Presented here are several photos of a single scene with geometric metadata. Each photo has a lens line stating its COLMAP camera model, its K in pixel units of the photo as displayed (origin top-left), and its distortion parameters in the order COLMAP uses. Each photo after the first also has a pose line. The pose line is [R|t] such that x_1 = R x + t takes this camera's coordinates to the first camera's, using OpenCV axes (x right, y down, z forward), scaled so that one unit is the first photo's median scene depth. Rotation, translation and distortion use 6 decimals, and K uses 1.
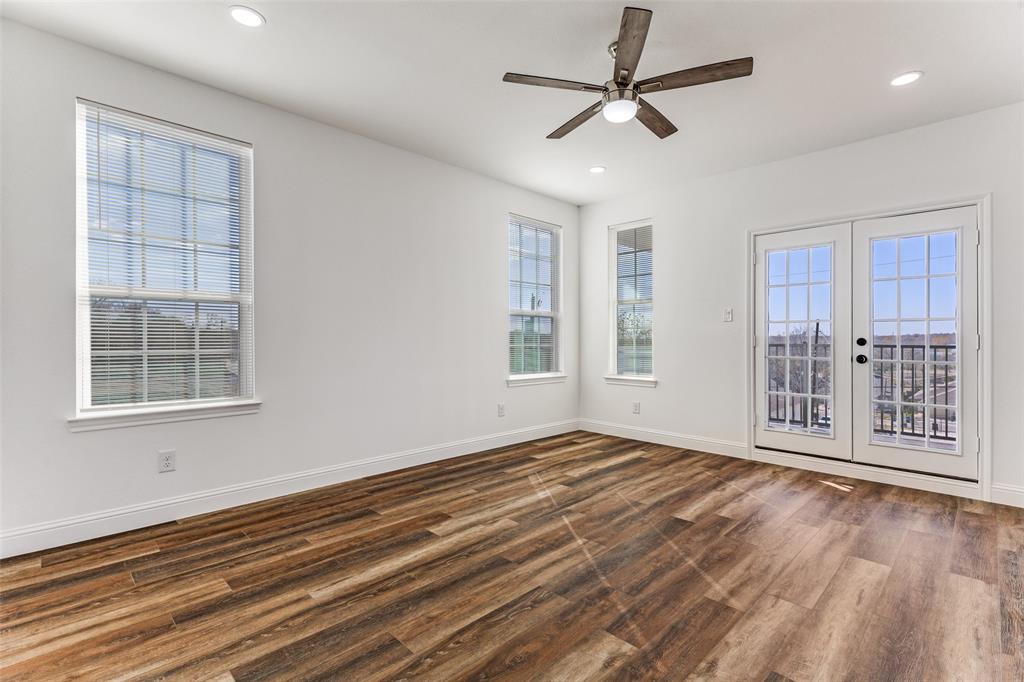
lens RADIAL K [[471.5, 0, 513.1], [0, 471.5, 339.6], [0, 0, 1]] dist [0.014467, -0.004746]
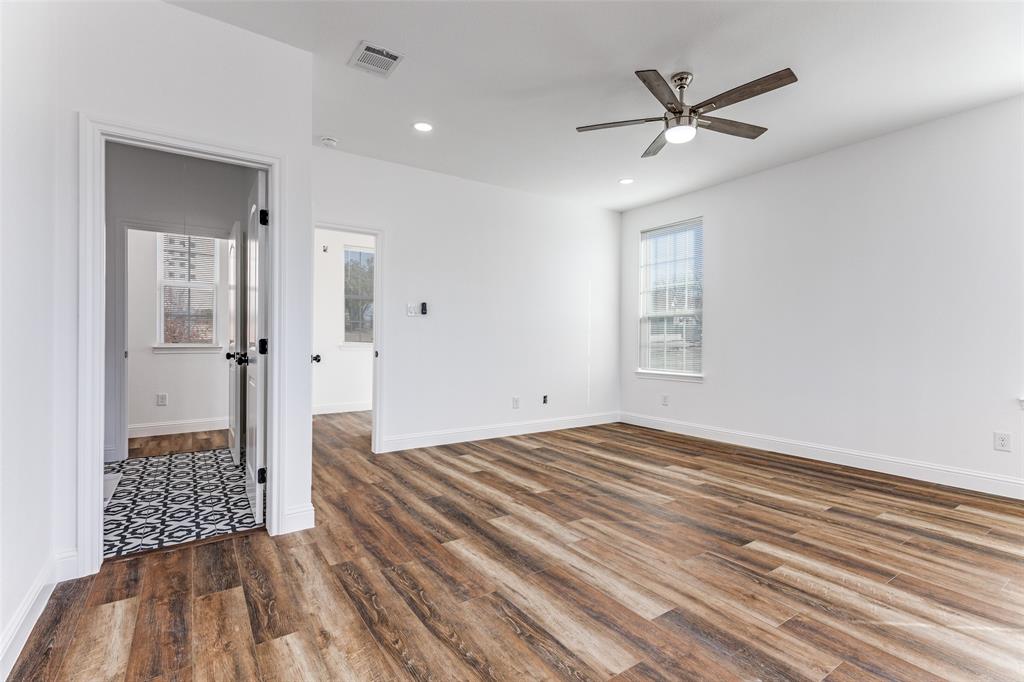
lens RADIAL K [[471.5, 0, 513.1], [0, 471.5, 339.6], [0, 0, 1]] dist [0.014467, -0.004746]
pose [[-0.181727, -0.001072, -0.983348, 1.316358], [-0.002855, 0.999996, -0.000562, 0.011986], [0.983345, 0.002705, -0.181730, 0.753894]]
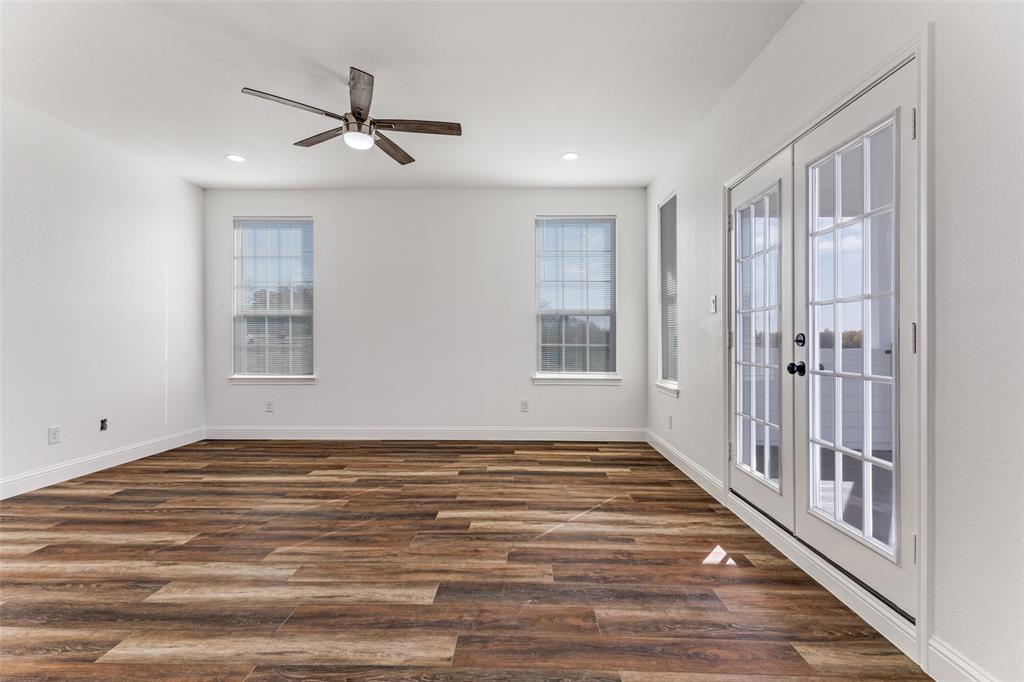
lens RADIAL K [[471.5, 0, 513.1], [0, 471.5, 339.6], [0, 0, 1]] dist [0.014467, -0.004746]
pose [[0.694287, -0.002030, -0.719695, 1.228640], [-0.001743, 0.999988, -0.004503, 0.010461], [0.719696, 0.004381, 0.694275, 0.425698]]
